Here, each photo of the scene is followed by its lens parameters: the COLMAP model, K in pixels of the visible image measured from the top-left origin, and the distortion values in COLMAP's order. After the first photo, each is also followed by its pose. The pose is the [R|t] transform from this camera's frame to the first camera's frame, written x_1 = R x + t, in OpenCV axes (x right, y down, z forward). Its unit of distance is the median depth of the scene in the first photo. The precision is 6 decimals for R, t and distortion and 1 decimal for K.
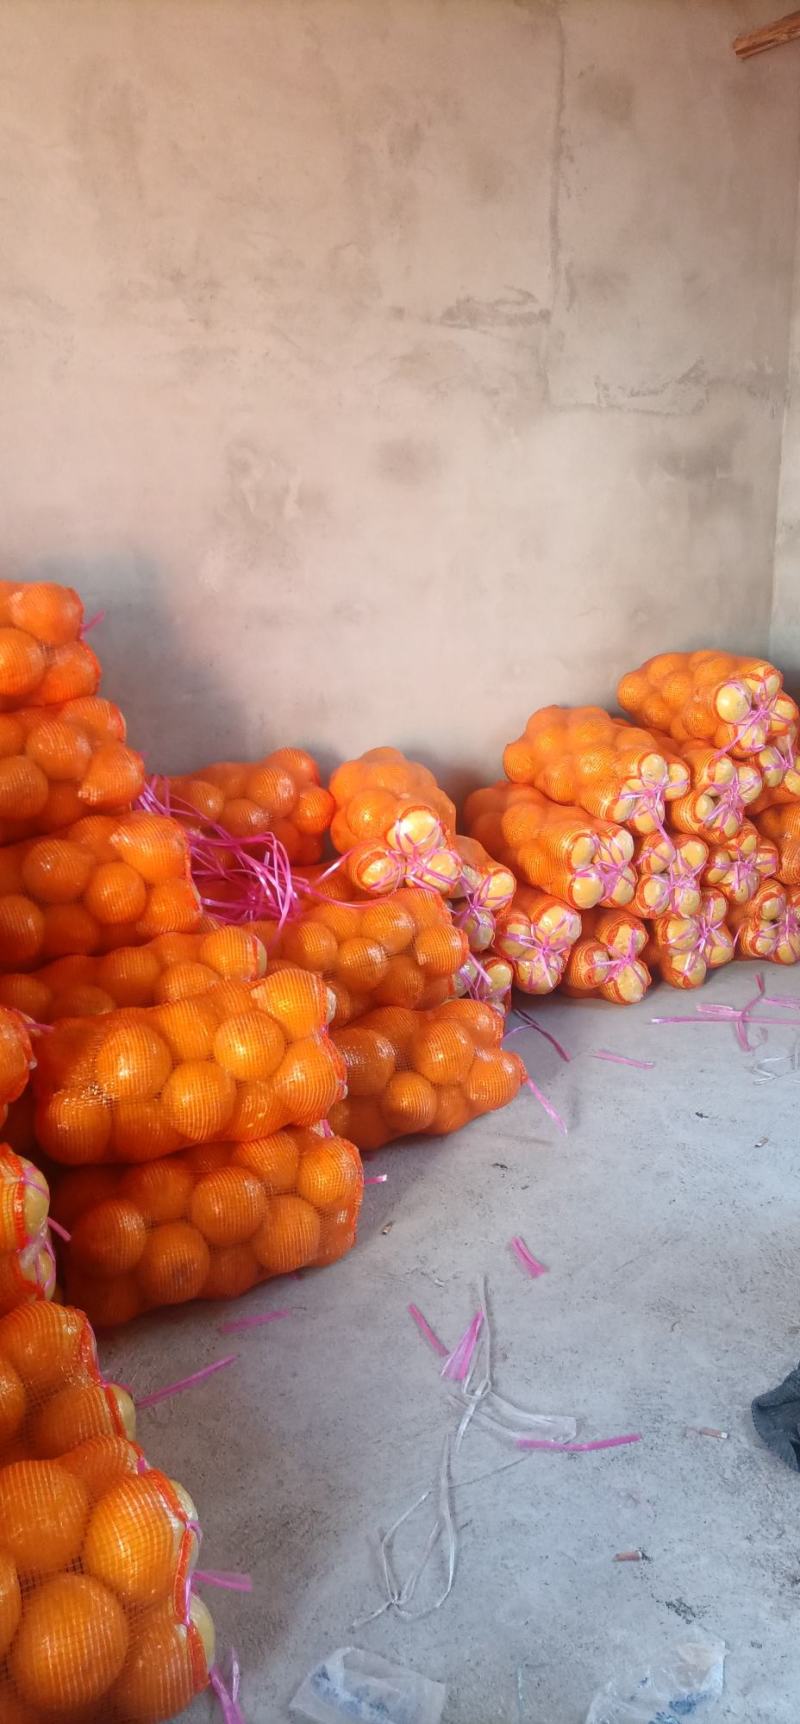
lens RADIAL K [[1294.2, 0, 399.5], [0, 1294.2, 855.4], [0, 0, 1]] dist [0.032814, -0.035709]
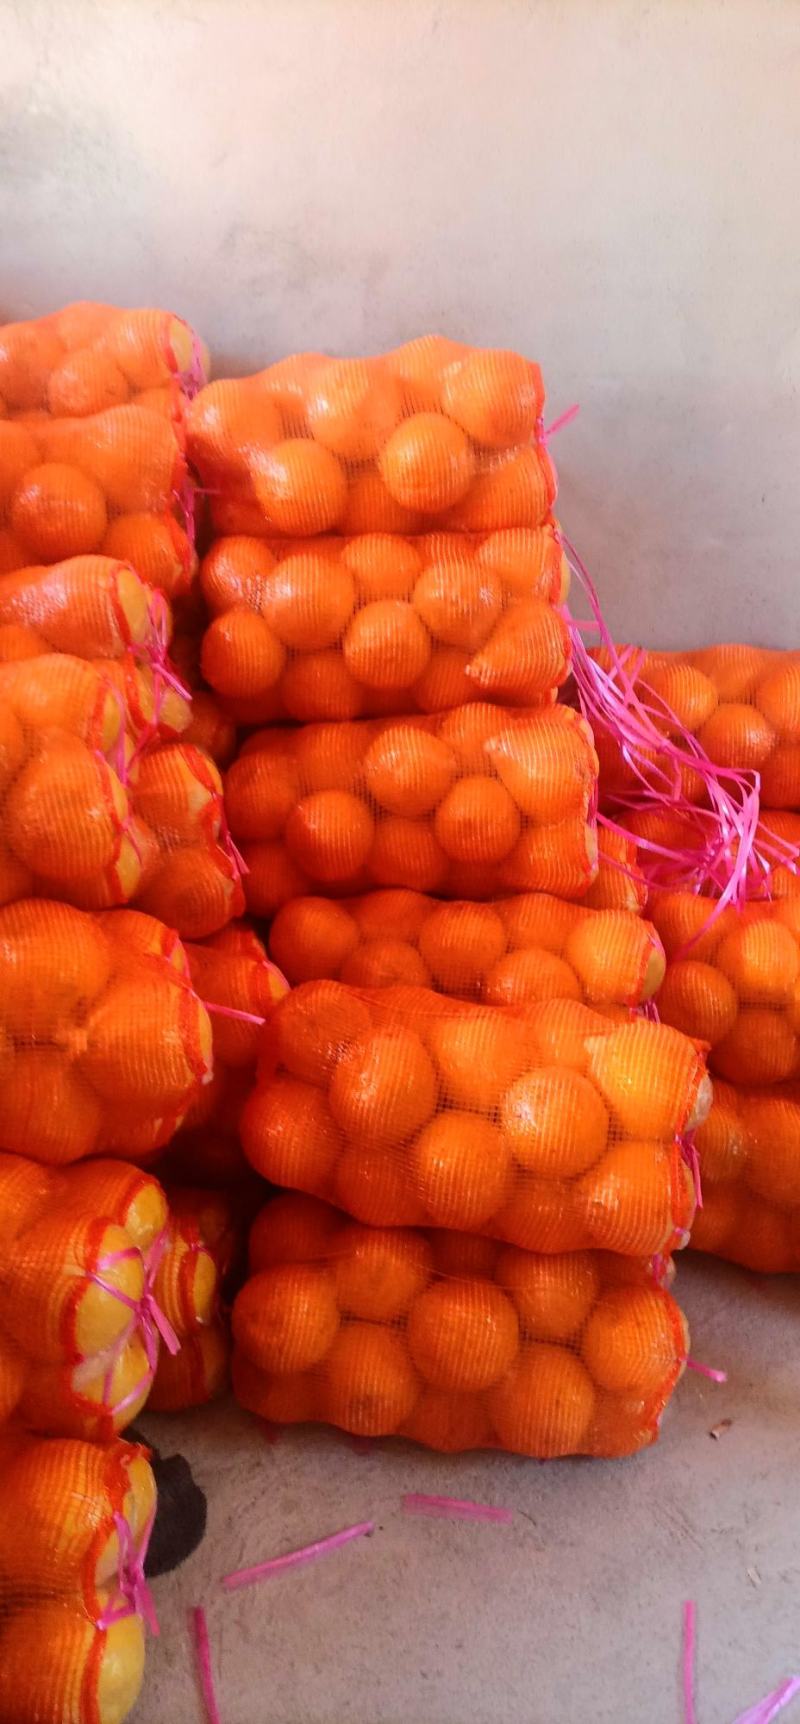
lens RADIAL K [[1294.2, 0, 391.2], [0, 1294.2, 846.5], [0, 0, 1]] dist [0.032814, -0.035709]
pose [[0.852987, 0.277976, -0.441750, 0.055314], [-0.202755, 0.956379, 0.210306, -0.094362], [0.480940, -0.089821, 0.872140, 0.353781]]
